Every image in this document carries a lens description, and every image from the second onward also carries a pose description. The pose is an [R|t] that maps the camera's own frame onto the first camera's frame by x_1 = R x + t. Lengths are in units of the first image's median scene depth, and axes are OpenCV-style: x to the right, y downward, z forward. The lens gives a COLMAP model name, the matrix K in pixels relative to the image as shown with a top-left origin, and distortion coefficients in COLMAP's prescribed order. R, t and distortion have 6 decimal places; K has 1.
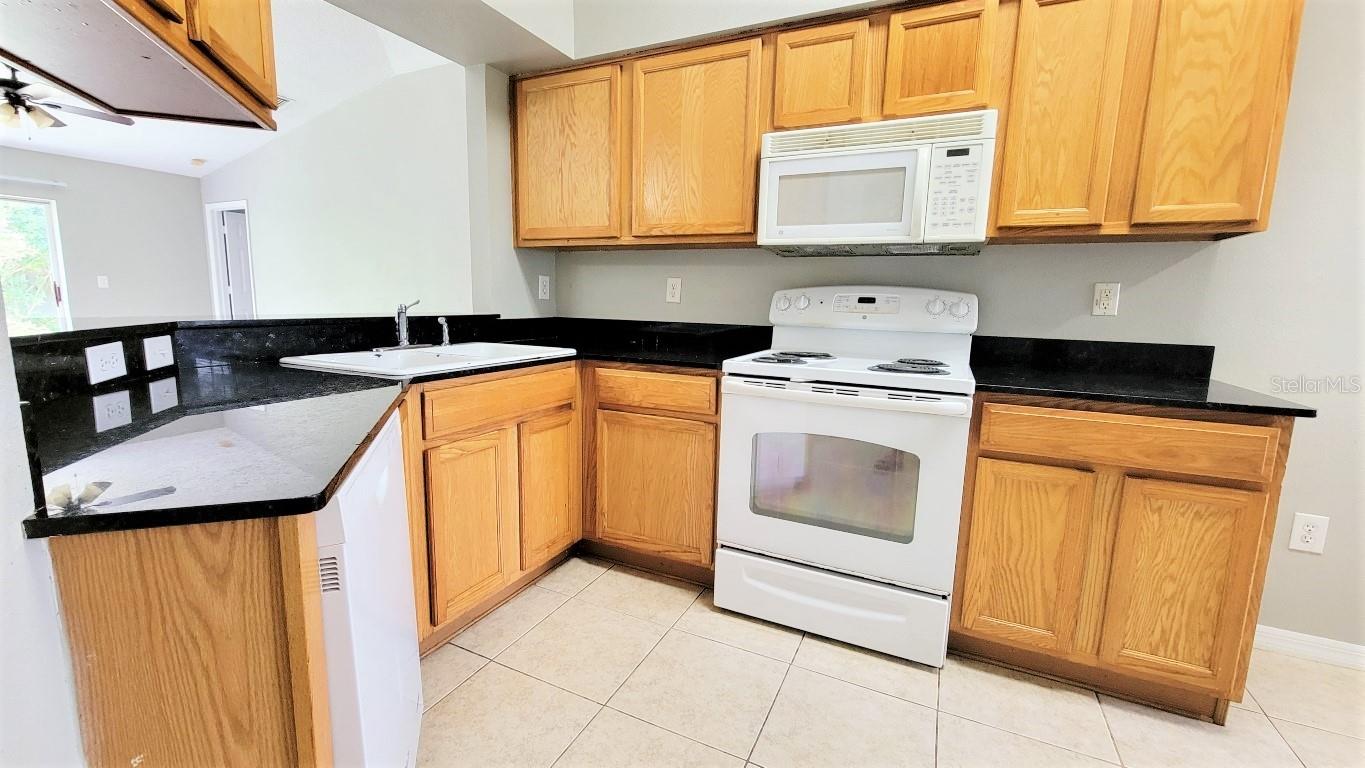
lens RADIAL K [[562.1, 0, 682.5], [0, 562.1, 384.0], [0, 0, 1]] dist [-0.003919, -0.000260]
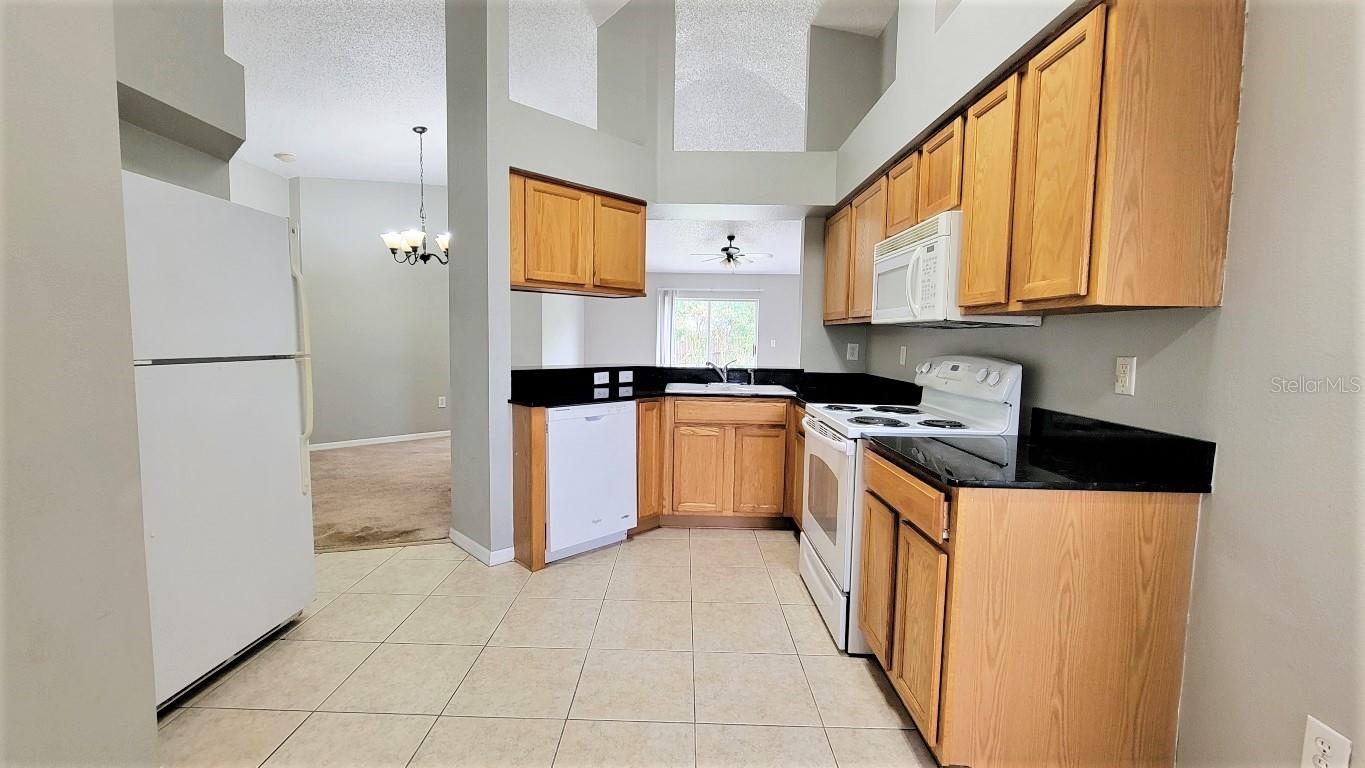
lens RADIAL K [[562.1, 0, 682.5], [0, 562.1, 384.0], [0, 0, 1]] dist [-0.003919, -0.000260]
pose [[0.434522, 0.060458, -0.898630, 1.181798], [-0.145073, 0.989415, -0.003582, -0.036337], [0.888901, 0.131923, 0.438693, 0.025130]]
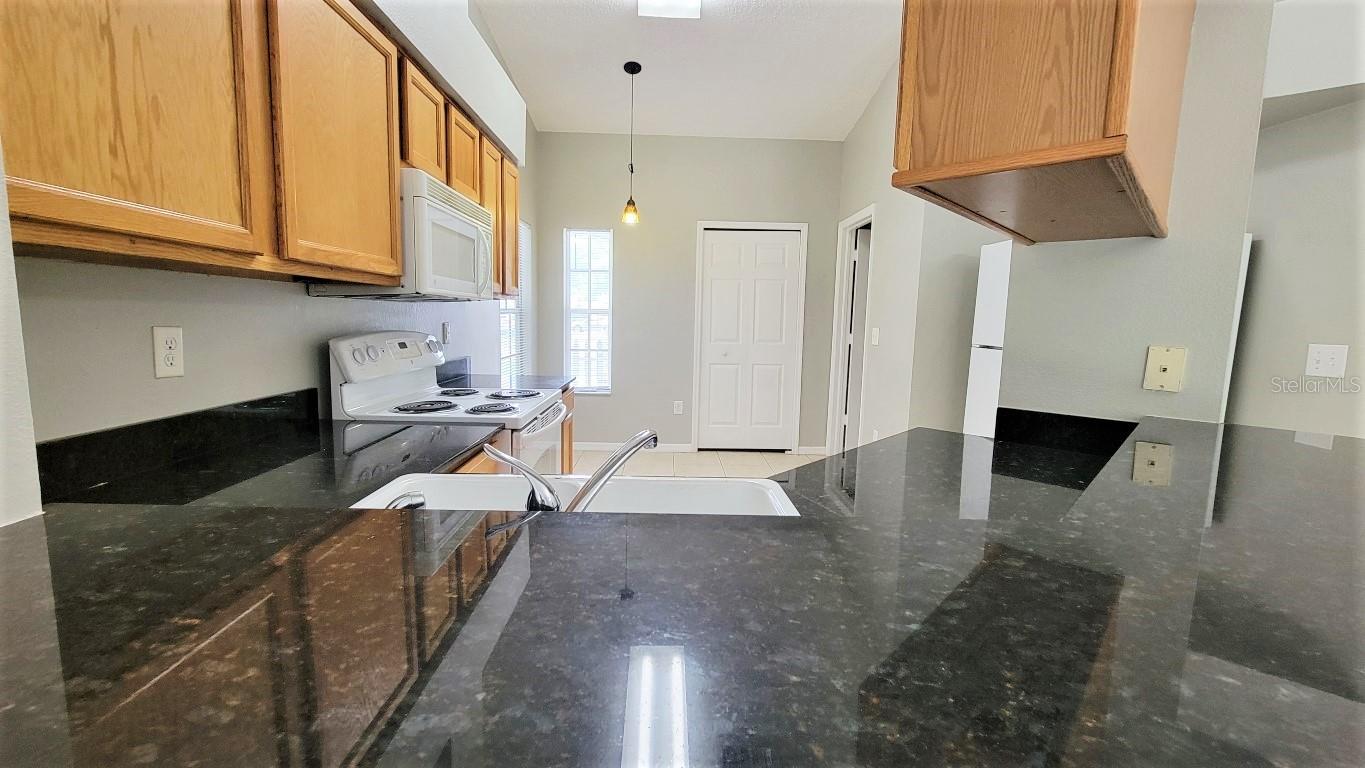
lens RADIAL K [[562.1, 0, 682.5], [0, 562.1, 384.0], [0, 0, 1]] dist [-0.003919, -0.000260]
pose [[-0.455591, -0.138646, 0.879326, -0.846816], [0.095792, 0.974425, 0.203272, -0.253473], [-0.885020, 0.176841, -0.430658, 1.058711]]
